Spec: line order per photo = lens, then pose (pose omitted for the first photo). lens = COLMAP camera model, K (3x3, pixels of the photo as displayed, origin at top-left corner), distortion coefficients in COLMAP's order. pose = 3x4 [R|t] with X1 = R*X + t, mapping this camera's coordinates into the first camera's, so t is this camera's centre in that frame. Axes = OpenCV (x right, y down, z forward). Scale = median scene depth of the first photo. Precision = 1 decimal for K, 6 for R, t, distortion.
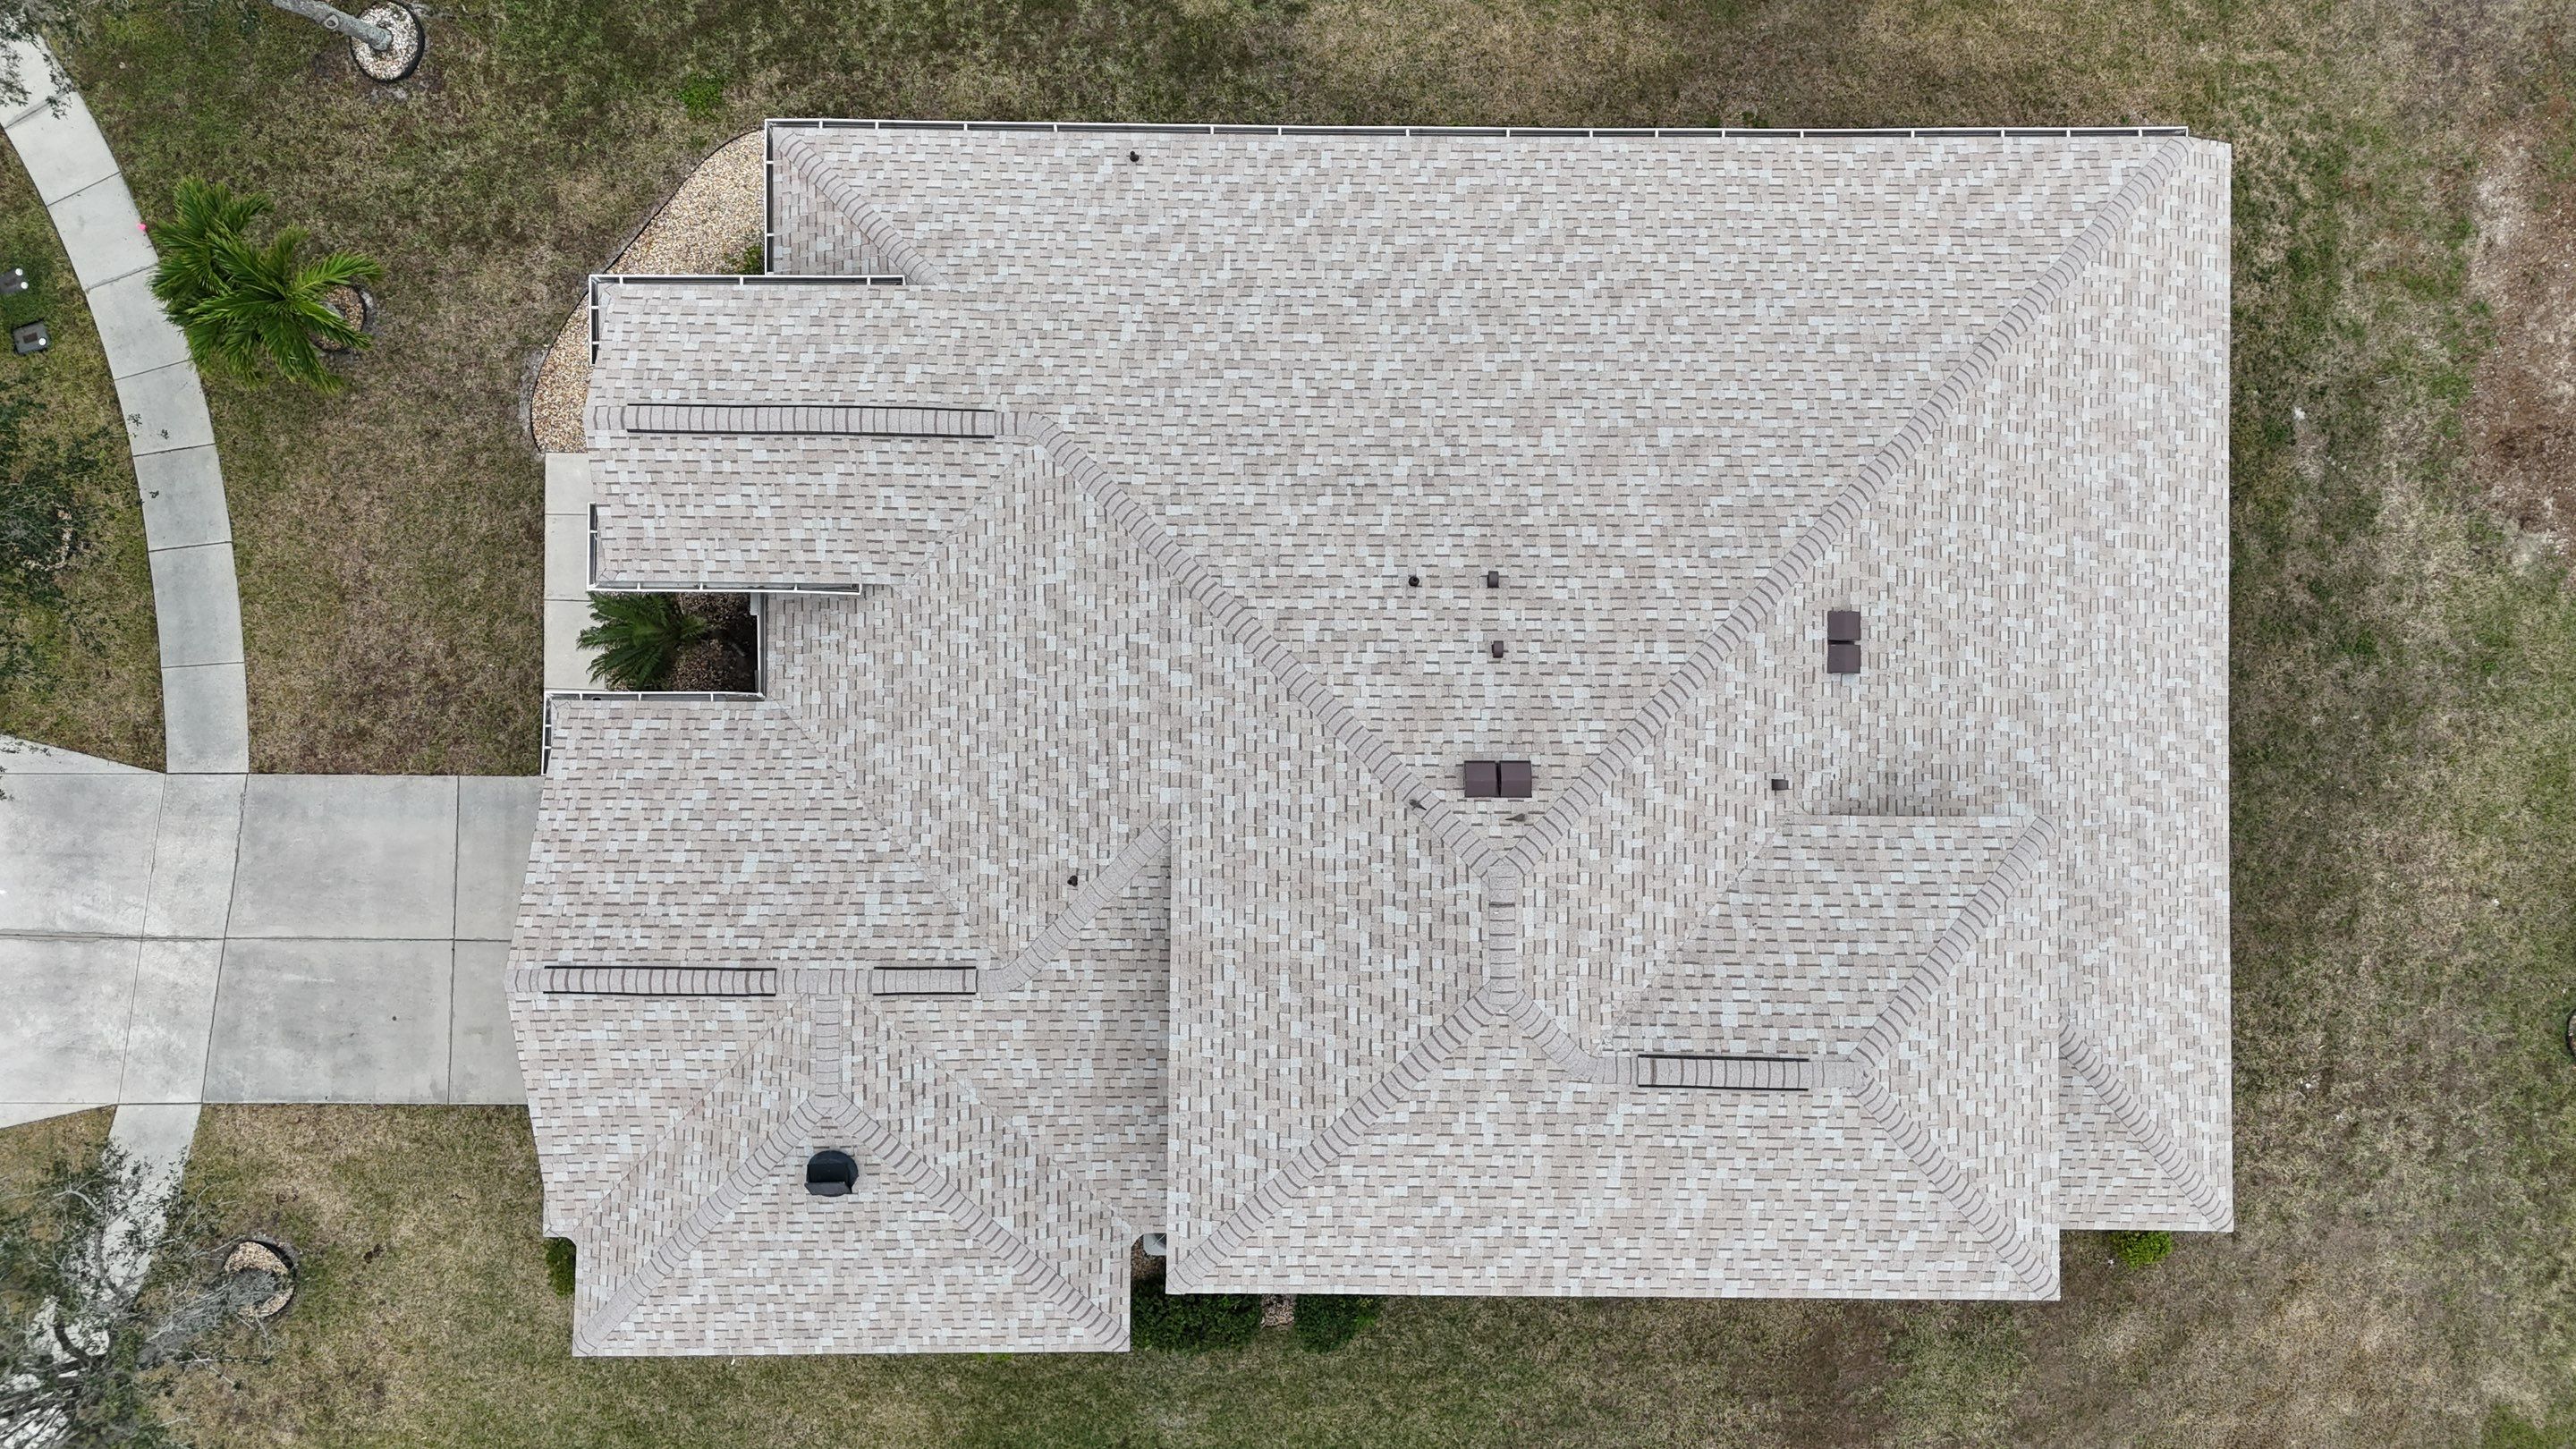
lens RADIAL K [[1931.6, 0, 1288.0], [0, 1931.6, 724.5], [0, 0, 1]] dist [0.002730, -0.001724]
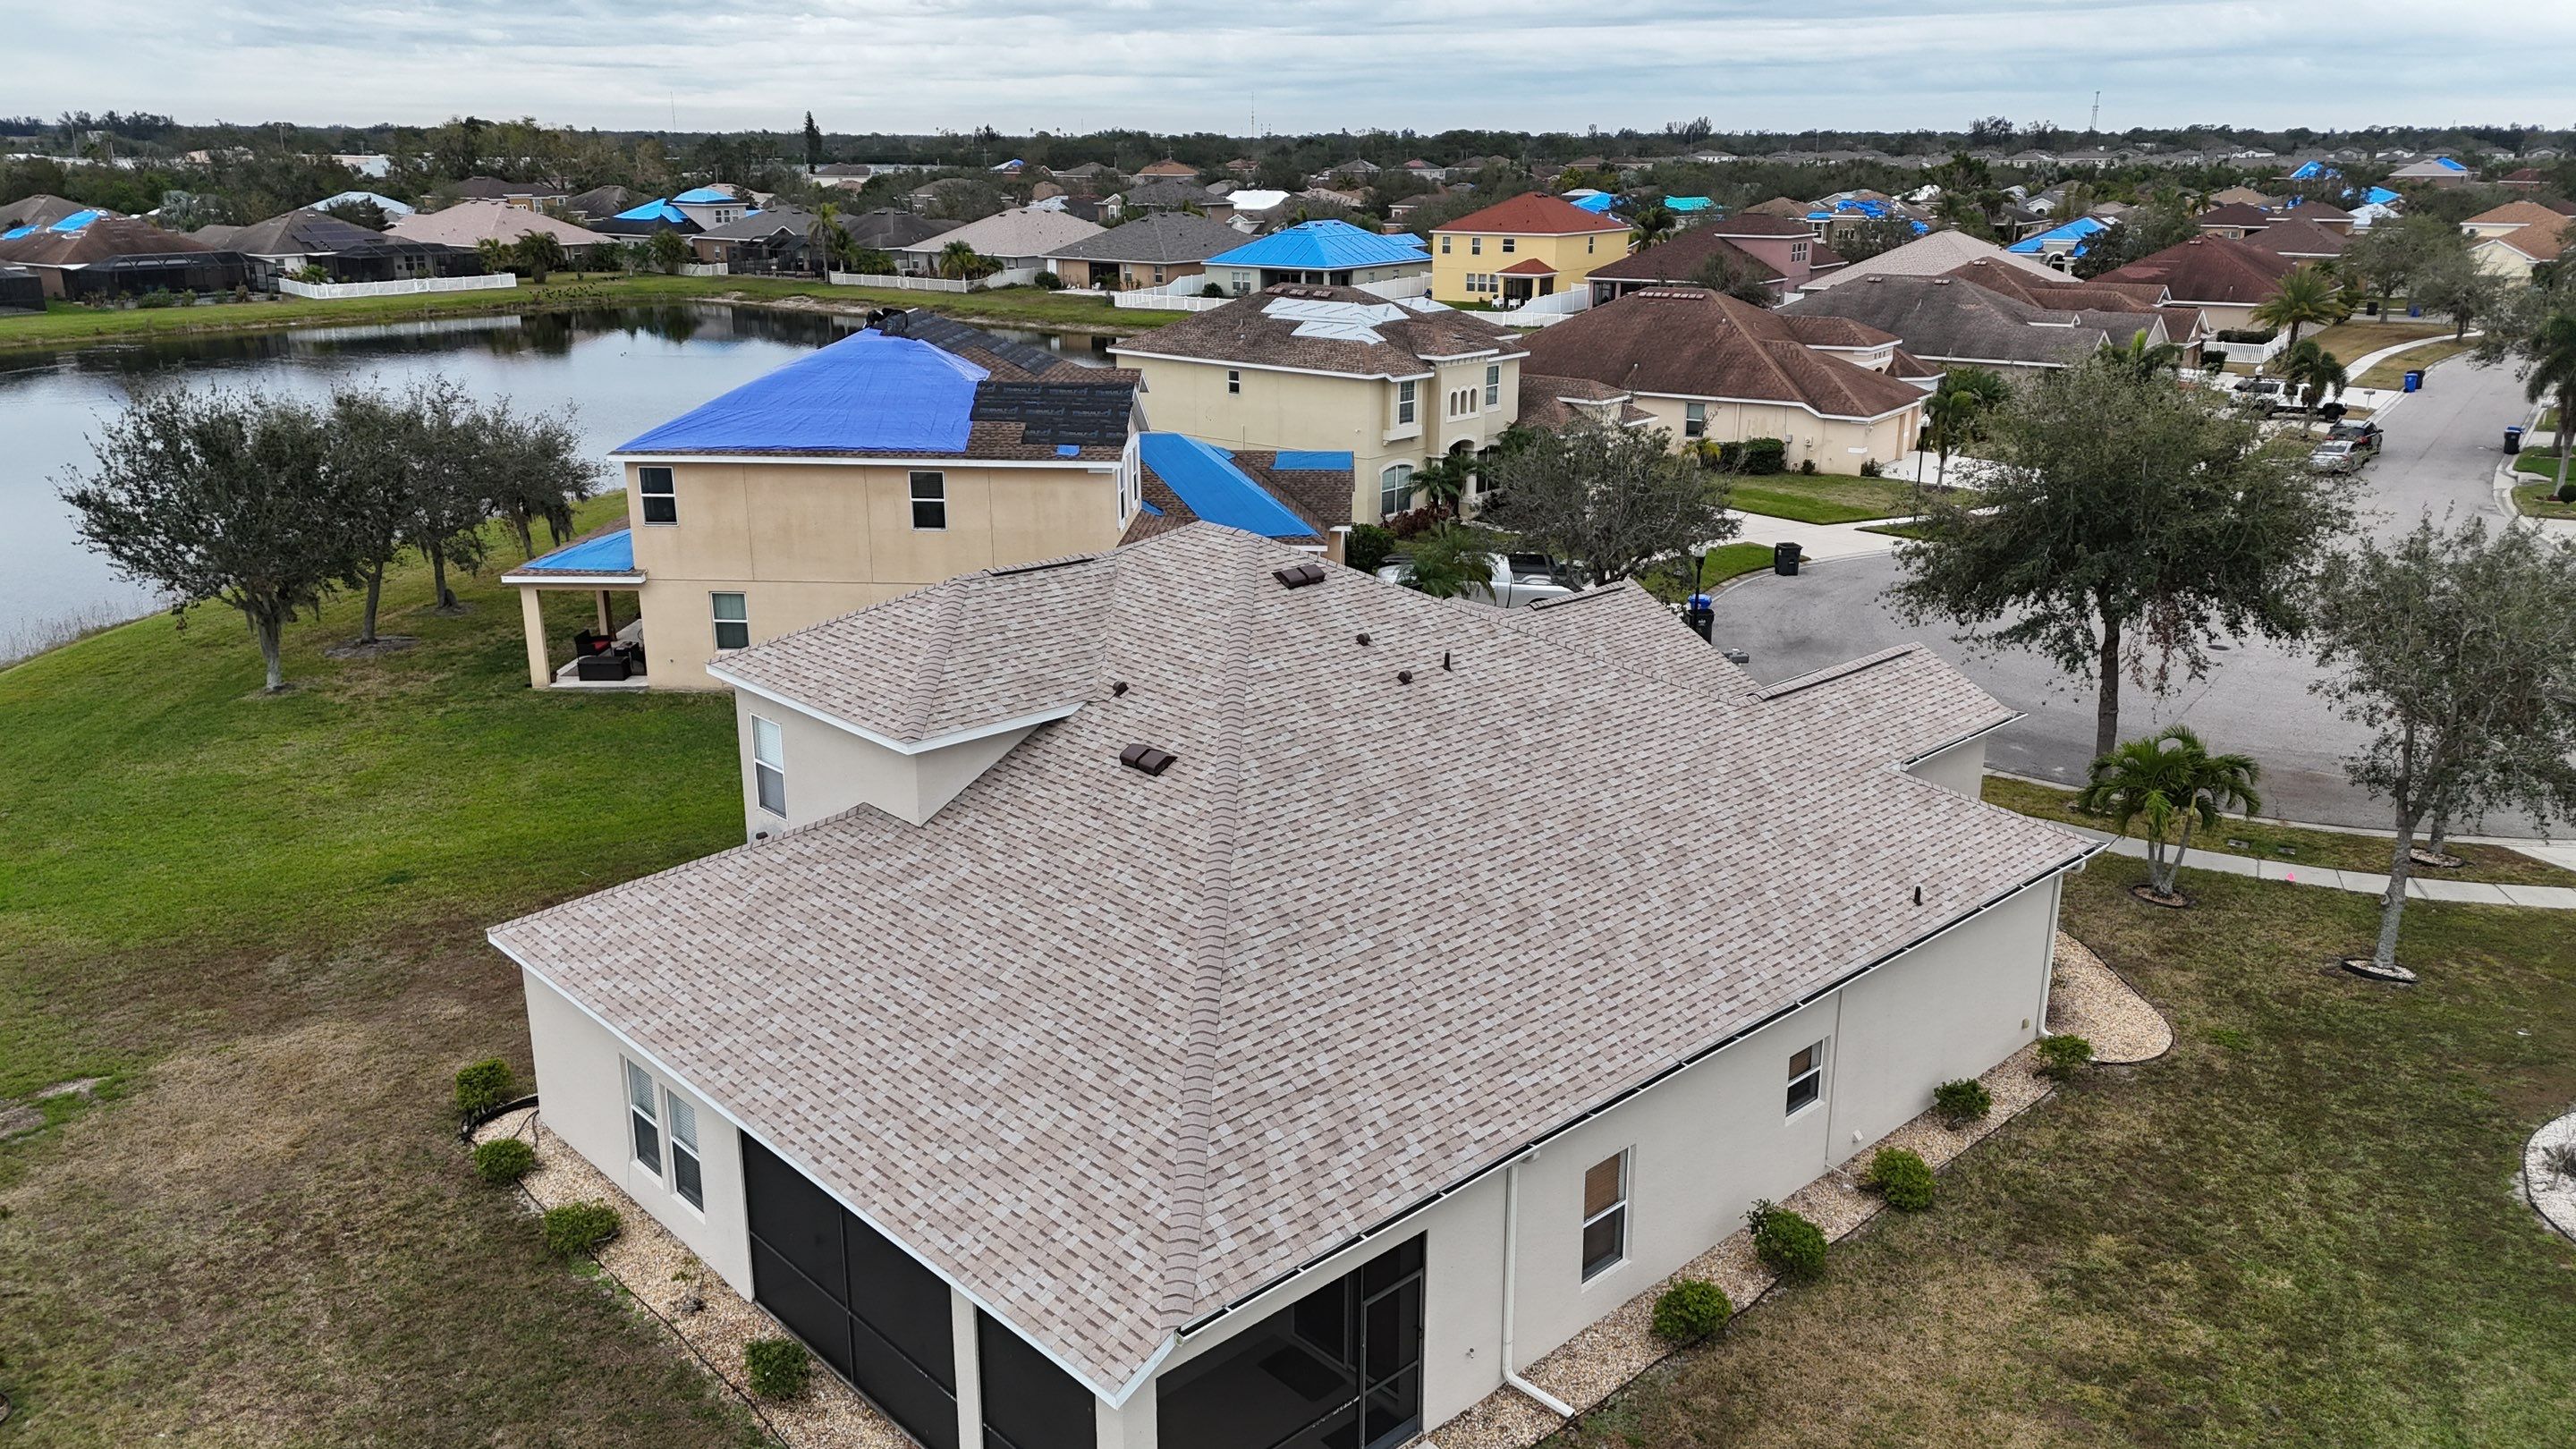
lens RADIAL K [[1931.6, 0, 1288.0], [0, 1931.6, 724.5], [0, 0, 1]] dist [0.002730, -0.001724]
pose [[-0.729345, 0.199896, -0.654291, 0.909393], [-0.683870, -0.185859, 0.705534, -0.839747], [0.019428, 0.962028, 0.272259, 0.642445]]
